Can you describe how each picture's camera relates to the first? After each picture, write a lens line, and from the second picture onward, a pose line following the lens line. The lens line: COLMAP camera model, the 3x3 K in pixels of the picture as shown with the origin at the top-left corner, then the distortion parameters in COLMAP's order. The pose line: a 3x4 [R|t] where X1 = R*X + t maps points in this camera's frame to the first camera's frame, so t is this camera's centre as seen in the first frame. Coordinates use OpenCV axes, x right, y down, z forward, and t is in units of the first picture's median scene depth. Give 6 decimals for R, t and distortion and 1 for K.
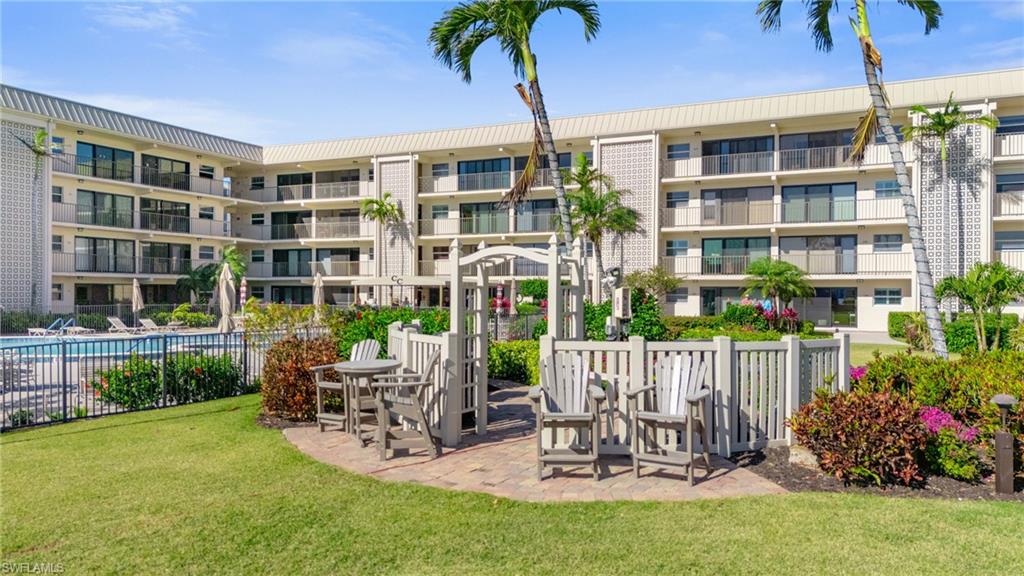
lens RADIAL K [[751.5, 0, 514.6], [0, 751.5, 289.5], [0, 0, 1]] dist [0.062326, -0.042649]
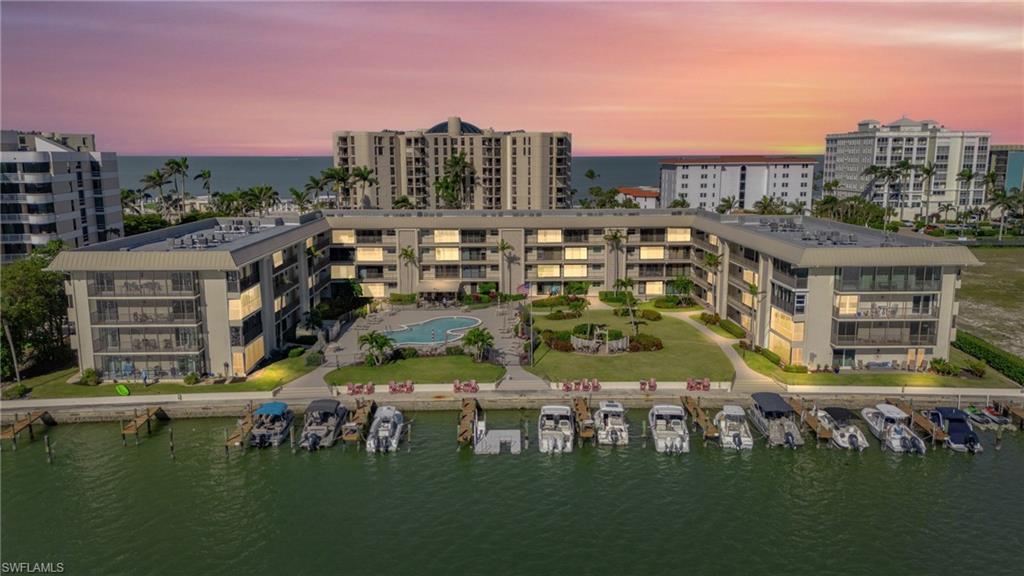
lens RADIAL K [[751.5, 0, 512.7], [0, 751.5, 287.5], [0, 0, 1]] dist [0.062326, -0.042649]
pose [[0.892173, -0.086899, 0.443256, -0.899687], [0.008895, 0.984509, 0.175107, -0.396787], [-0.451606, -0.152283, 0.879126, -1.178433]]
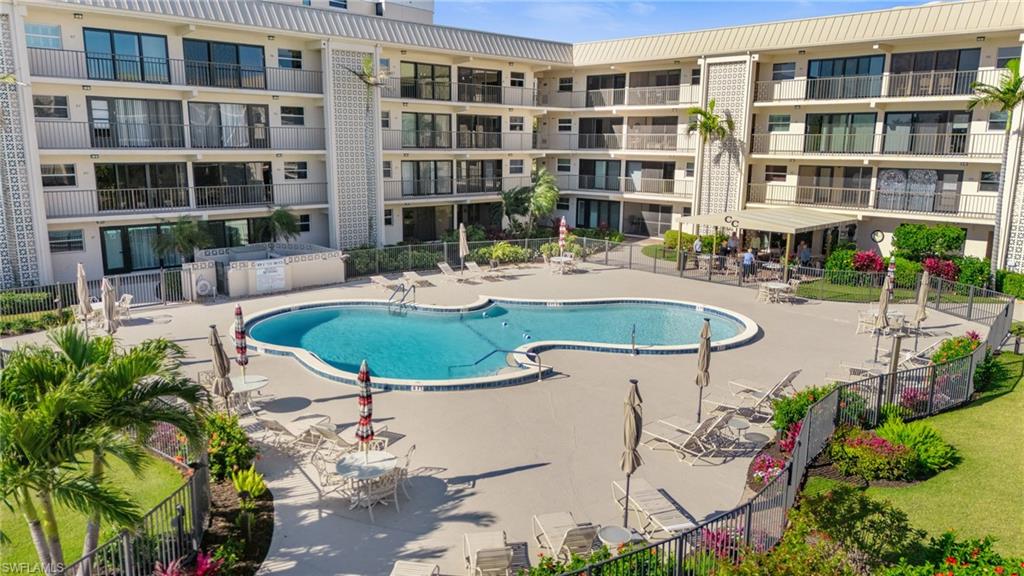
lens RADIAL K [[751.5, 0, 511.3], [0, 751.5, 293.4], [0, 0, 1]] dist [0.062326, -0.042649]
pose [[0.936936, 0.075053, -0.341347, -0.076153], [-0.005595, 0.979766, 0.200066, -0.085437], [0.349456, -0.185539, 0.918399, 0.091837]]
